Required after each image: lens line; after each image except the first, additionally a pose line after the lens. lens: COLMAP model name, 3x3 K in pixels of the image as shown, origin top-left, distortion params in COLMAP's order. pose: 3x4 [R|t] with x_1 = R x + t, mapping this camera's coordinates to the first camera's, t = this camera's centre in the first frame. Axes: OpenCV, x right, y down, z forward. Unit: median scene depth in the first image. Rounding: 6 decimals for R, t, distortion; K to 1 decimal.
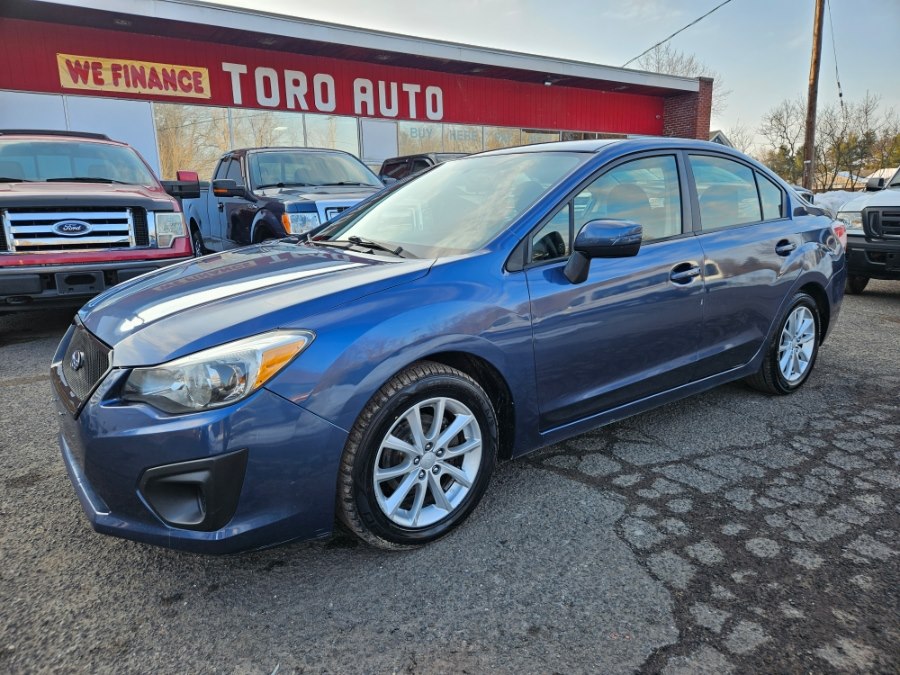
lens RADIAL K [[640.1, 0, 452.5], [0, 640.1, 344.0], [0, 0, 1]] dist [0.058611, -0.059296]
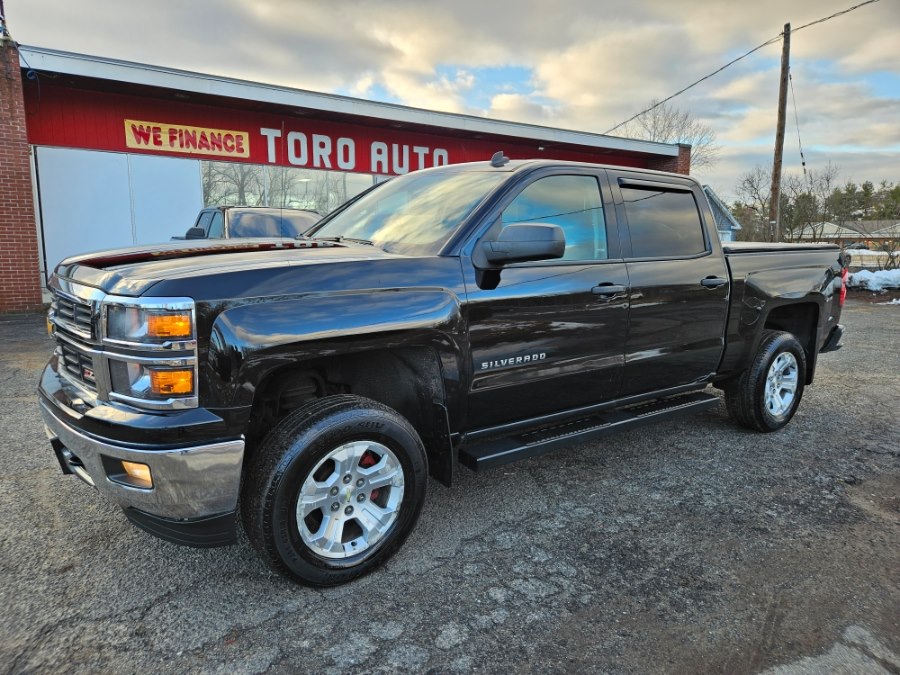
lens RADIAL K [[640.1, 0, 449.7], [0, 640.1, 341.6], [0, 0, 1]] dist [0.058611, -0.059296]
pose [[0.999495, 0.031081, -0.006604, 0.005652], [-0.031410, 0.997848, -0.057561, 0.007489], [0.004801, 0.057740, 0.998320, -0.131275]]
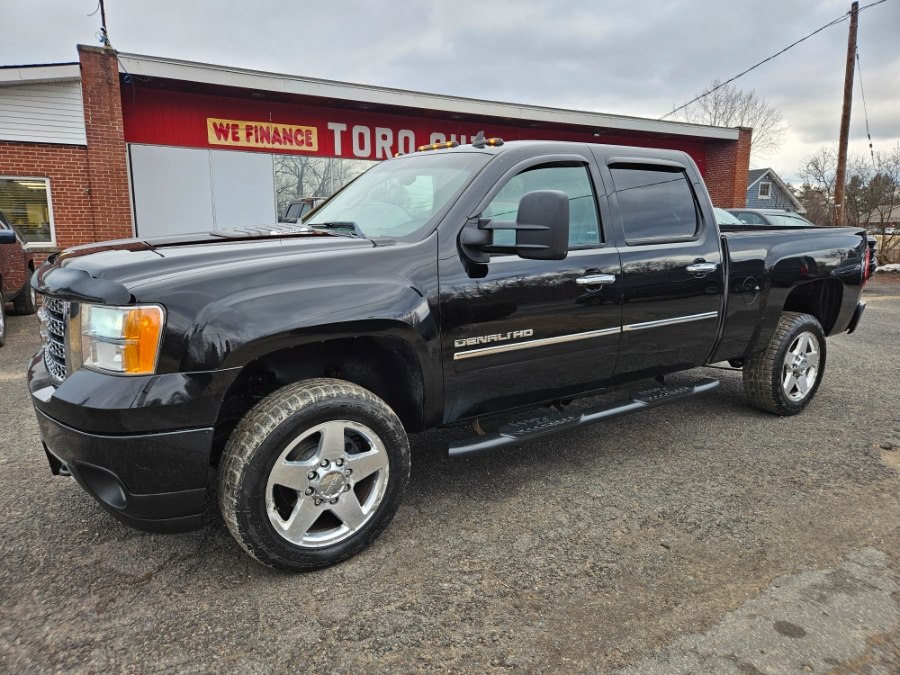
lens RADIAL K [[643.9, 0, 442.5], [0, 643.9, 336.3], [0, 0, 1]] dist [0.058226, -0.057270]
pose [[0.994799, 0.037888, -0.094554, -0.003238], [-0.042324, 0.998074, -0.045362, 0.020597], [0.092653, 0.049127, 0.994486, -0.181106]]
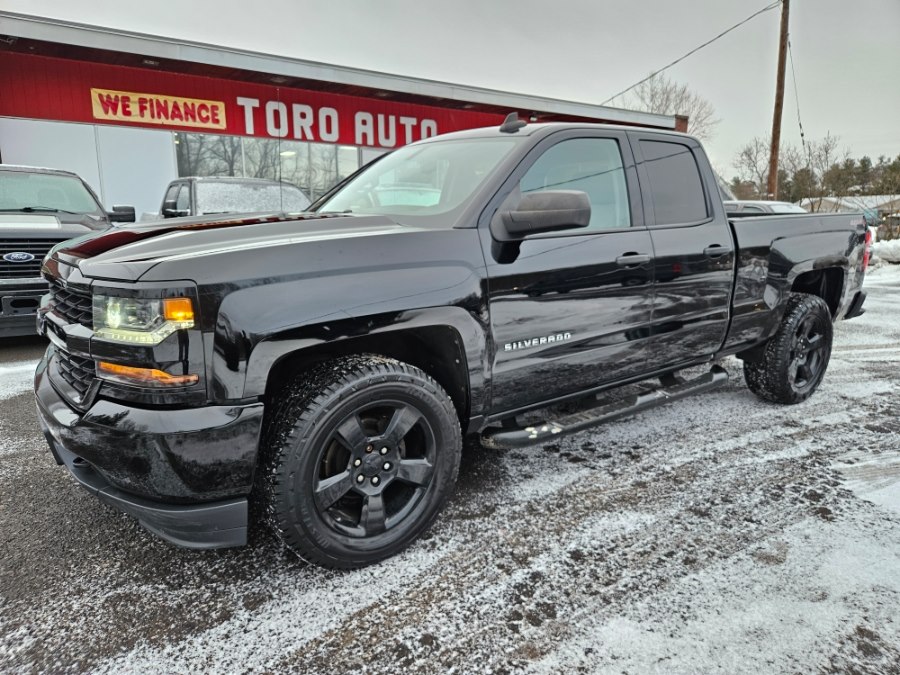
lens RADIAL K [[640.1, 0, 457.7], [0, 640.1, 335.7], [0, 0, 1]] dist [0.058611, -0.059296]
pose [[0.999701, 0.023469, 0.006858, 0.024149], [-0.023228, 0.999173, -0.033376, 0.004069], [-0.007635, 0.033207, 0.999419, -0.095045]]
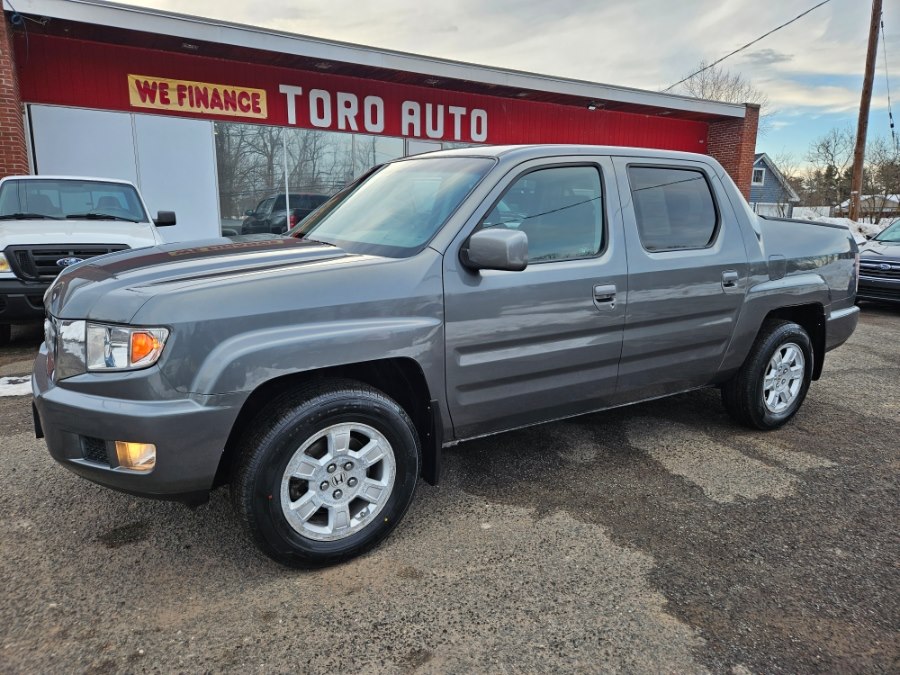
lens RADIAL K [[640.1, 0, 444.7], [0, 640.1, 344.3], [0, 0, 1]] dist [0.058611, -0.059296]
pose [[0.997423, 0.043691, -0.056914, -0.010257], [-0.044466, 0.998934, -0.012422, -0.012885], [0.056311, 0.014921, 0.998302, -0.020174]]
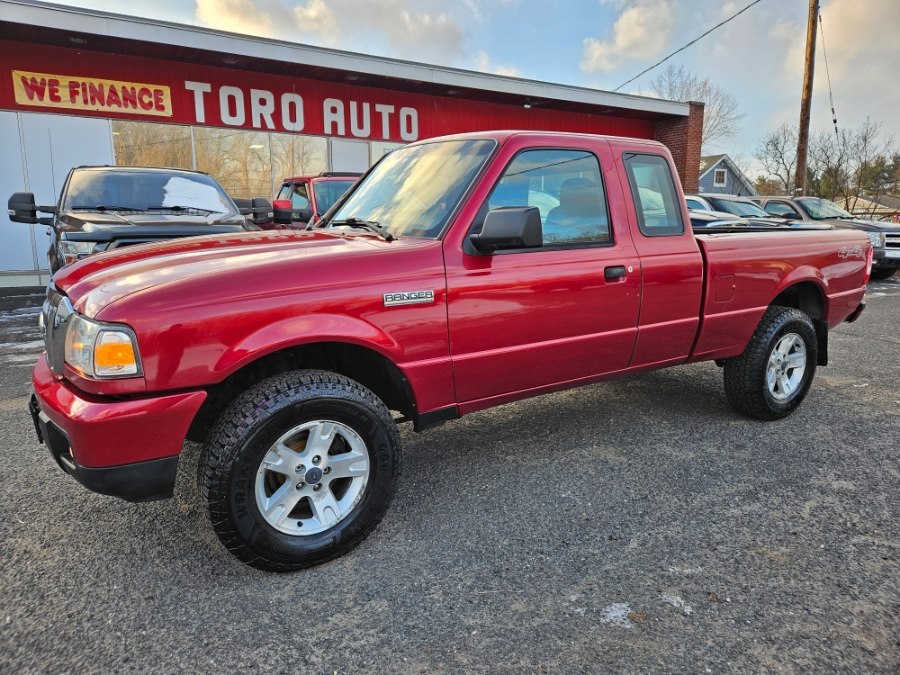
lens RADIAL K [[640.1, 0, 448.0], [0, 640.1, 333.6], [0, 0, 1]] dist [0.058611, -0.059296]
pose [[0.998935, 0.026884, -0.037498, 0.086479], [-0.028325, 0.998859, -0.038450, -0.019705], [0.036421, 0.039471, 0.998557, 0.036052]]
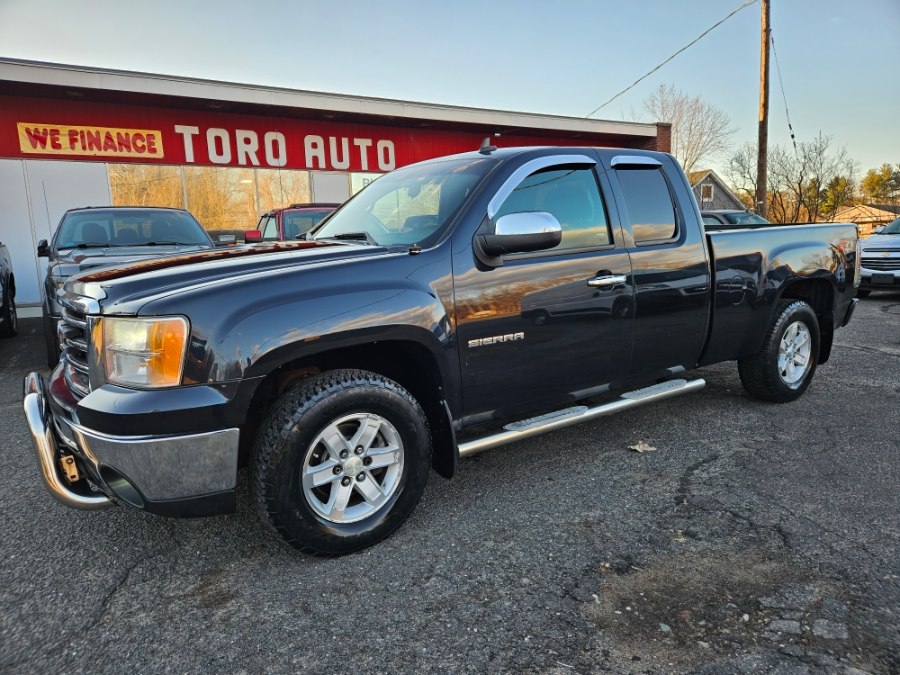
lens RADIAL K [[640.1, 0, 449.5], [0, 640.1, 344.9], [0, 0, 1]] dist [0.058611, -0.059296]
pose [[0.998296, -0.006808, -0.057962, 0.150749], [0.003511, 0.998380, -0.056789, -0.003659], [0.058255, 0.056489, 0.996702, -0.030446]]
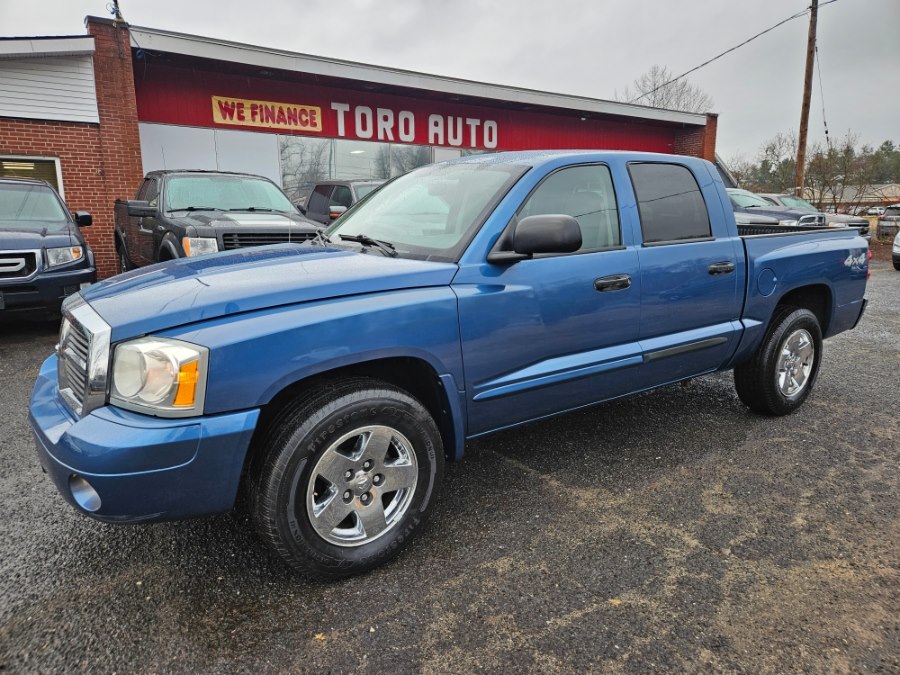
lens RADIAL K [[640.1, 0, 452.7], [0, 640.1, 335.5], [0, 0, 1]] dist [0.058611, -0.059296]
pose [[0.999593, 0.014095, 0.024791, -0.137378], [-0.013550, 0.999666, -0.022026, 0.028645], [-0.025094, 0.021681, 0.999450, -0.201506]]
